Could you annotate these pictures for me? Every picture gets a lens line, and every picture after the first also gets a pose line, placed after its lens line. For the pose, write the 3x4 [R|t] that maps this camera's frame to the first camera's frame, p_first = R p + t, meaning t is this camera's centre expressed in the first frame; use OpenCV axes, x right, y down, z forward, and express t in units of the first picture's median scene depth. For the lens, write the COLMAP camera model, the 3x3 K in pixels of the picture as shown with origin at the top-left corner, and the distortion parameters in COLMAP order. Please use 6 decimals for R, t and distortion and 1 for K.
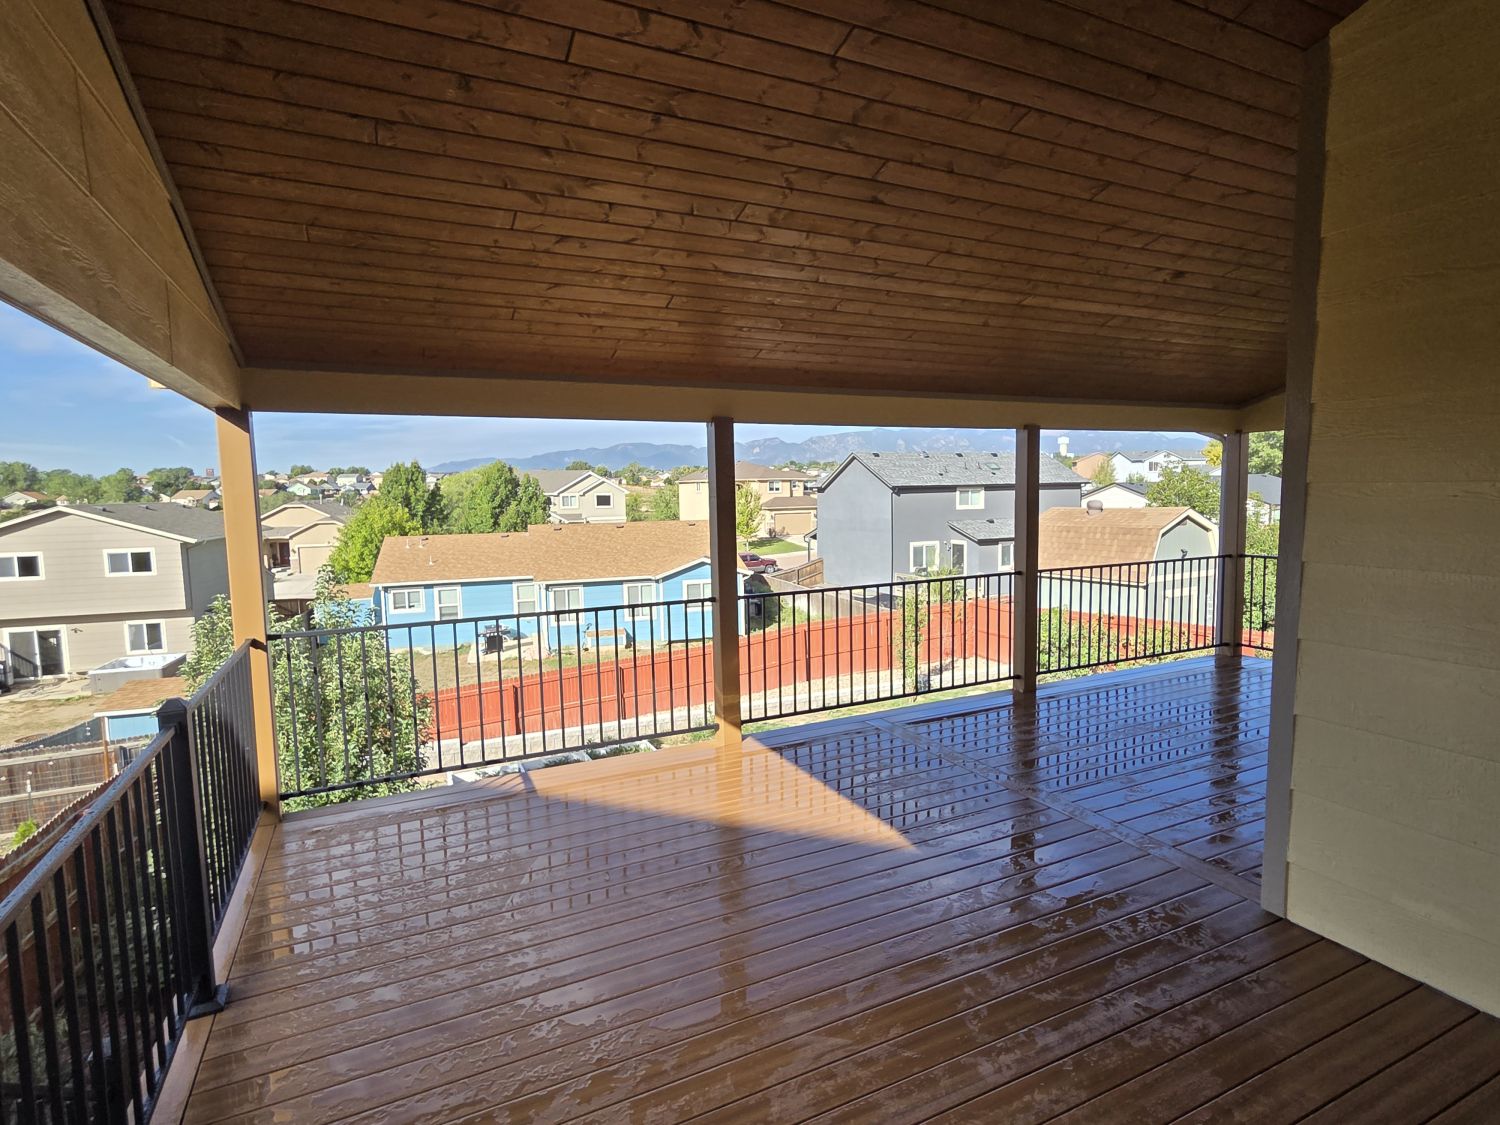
lens RADIAL K [[793.9, 0, 750.0], [0, 793.9, 562.5], [0, 0, 1]] dist [-0.000211, 0.002168]
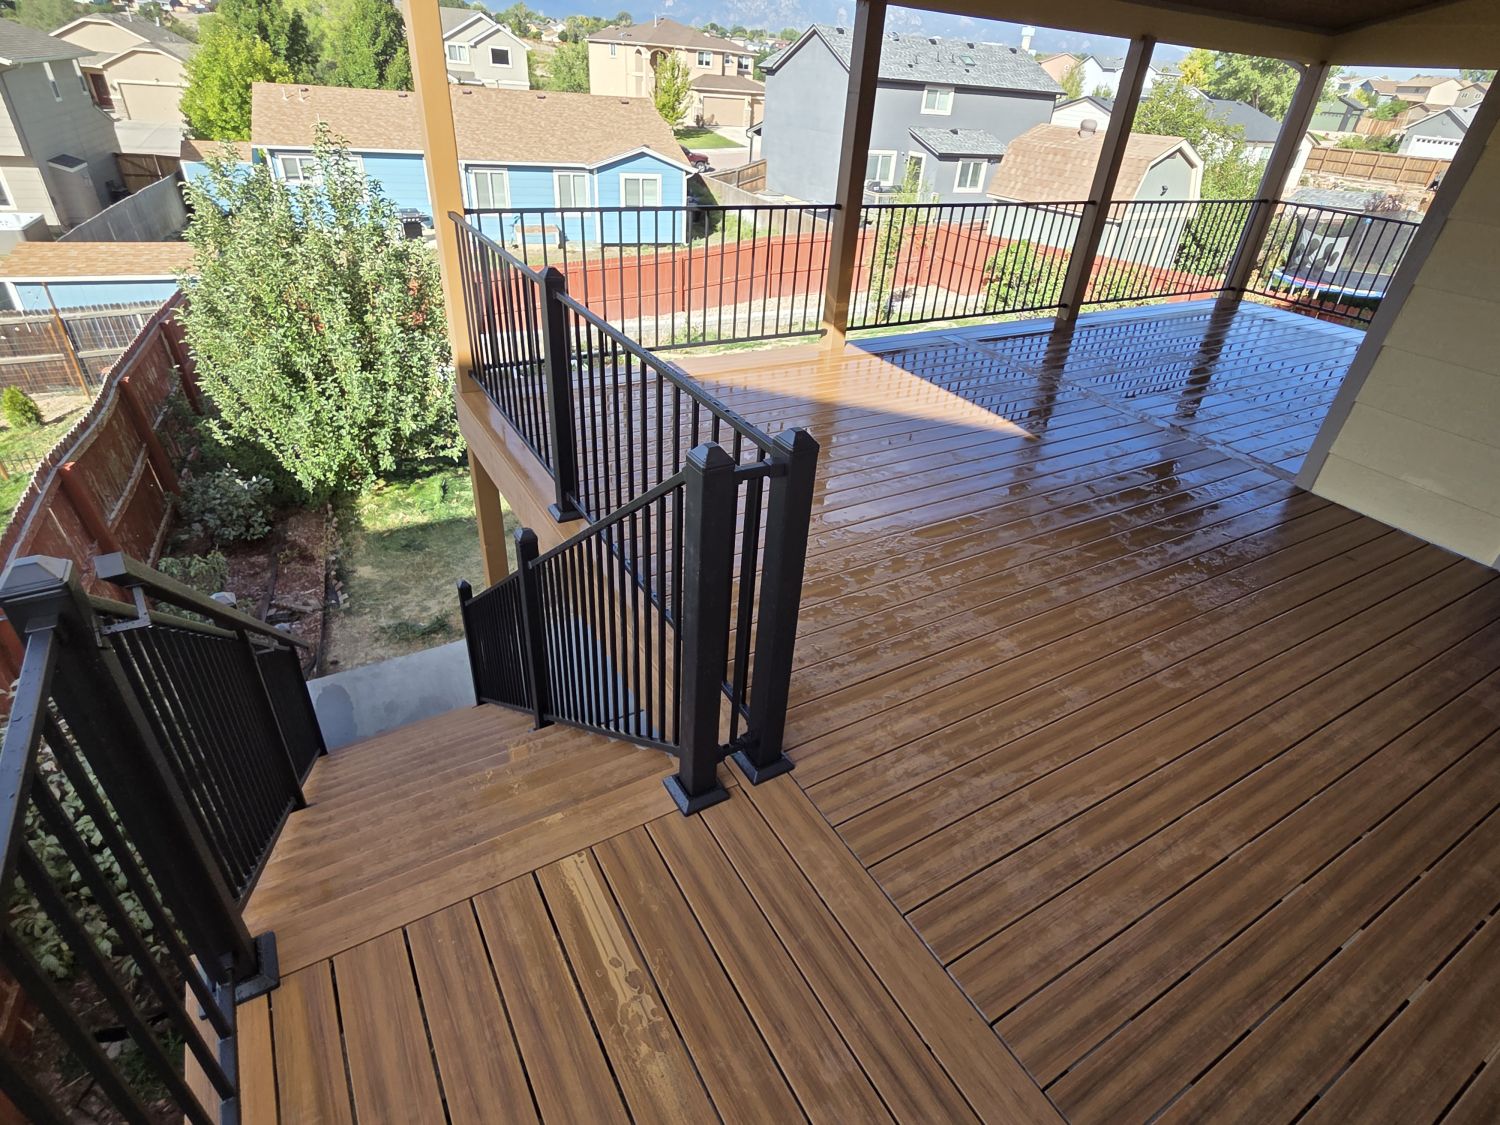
lens RADIAL K [[793.9, 0, 750.0], [0, 793.9, 562.5], [0, 0, 1]] dist [-0.000211, 0.002168]
pose [[0.991826, 0.030820, 0.123821, -0.075478], [-0.083479, 0.890632, 0.446997, 0.001883], [-0.096502, -0.453680, 0.885924, -0.033212]]
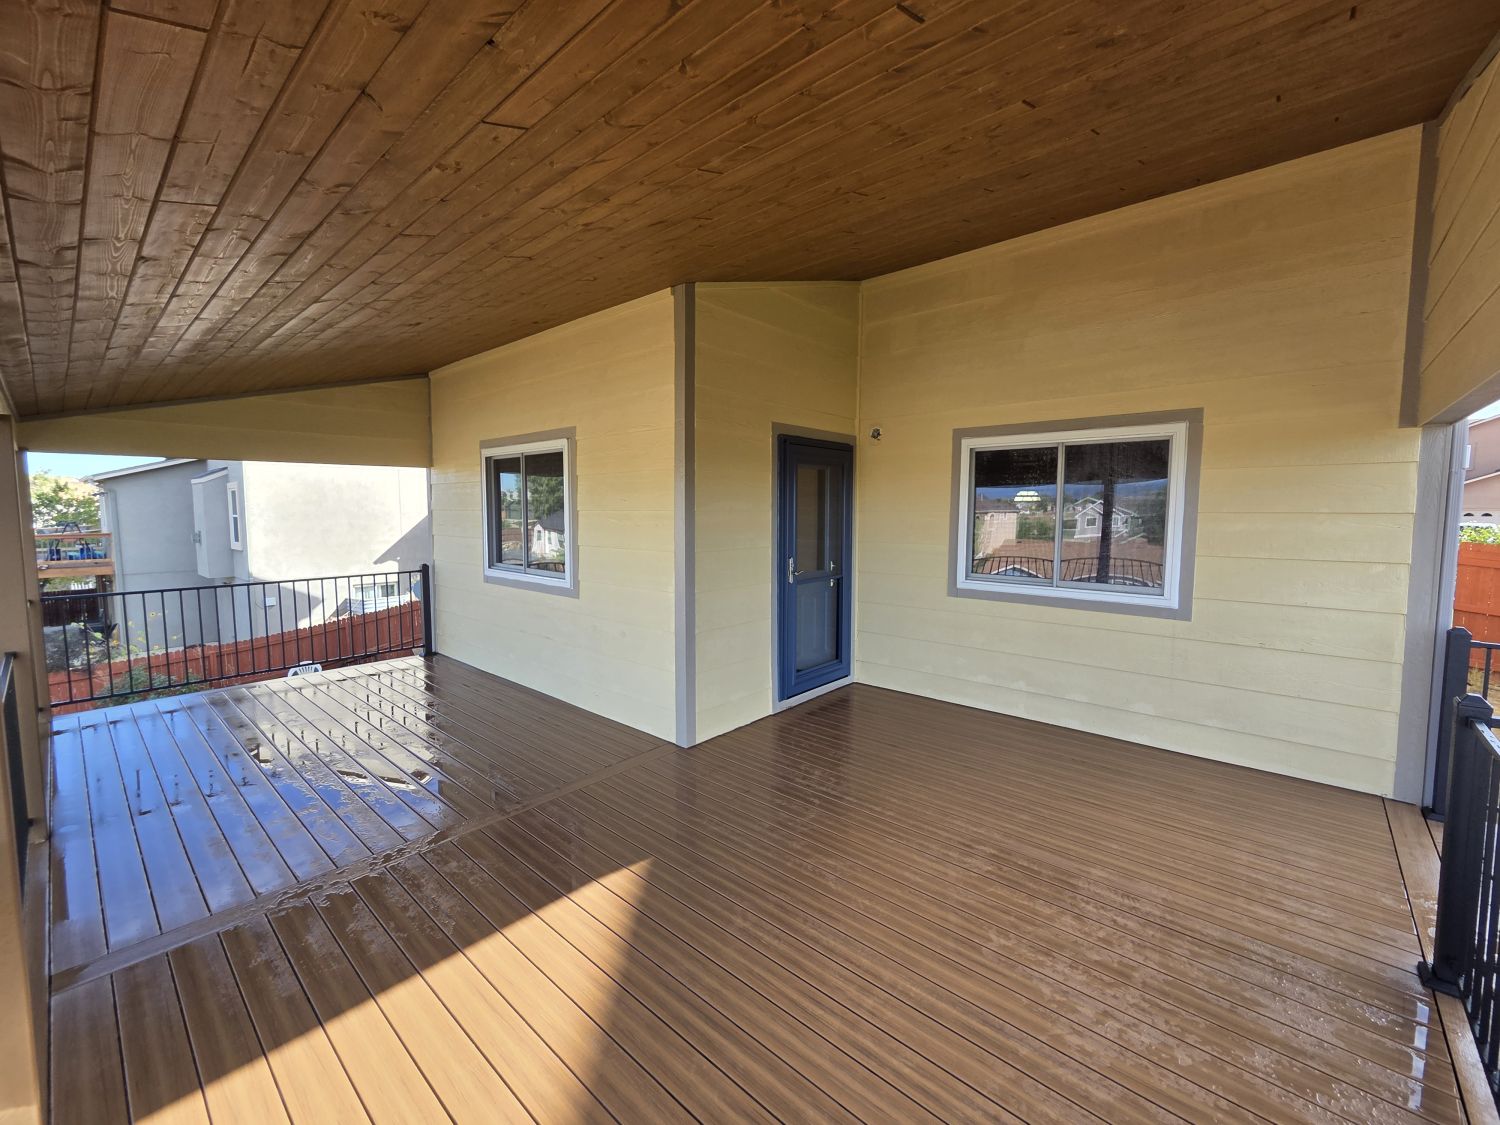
lens RADIAL K [[605.1, 0, 750.0], [0, 605.1, 562.5], [0, 0, 1]] dist [0.000393, 0.000008]
pose [[-0.383471, -0.062931, 0.921406, -0.106777], [0.095337, 0.989649, 0.107269, -0.019786], [-0.918619, 0.128979, -0.373502, 0.211386]]
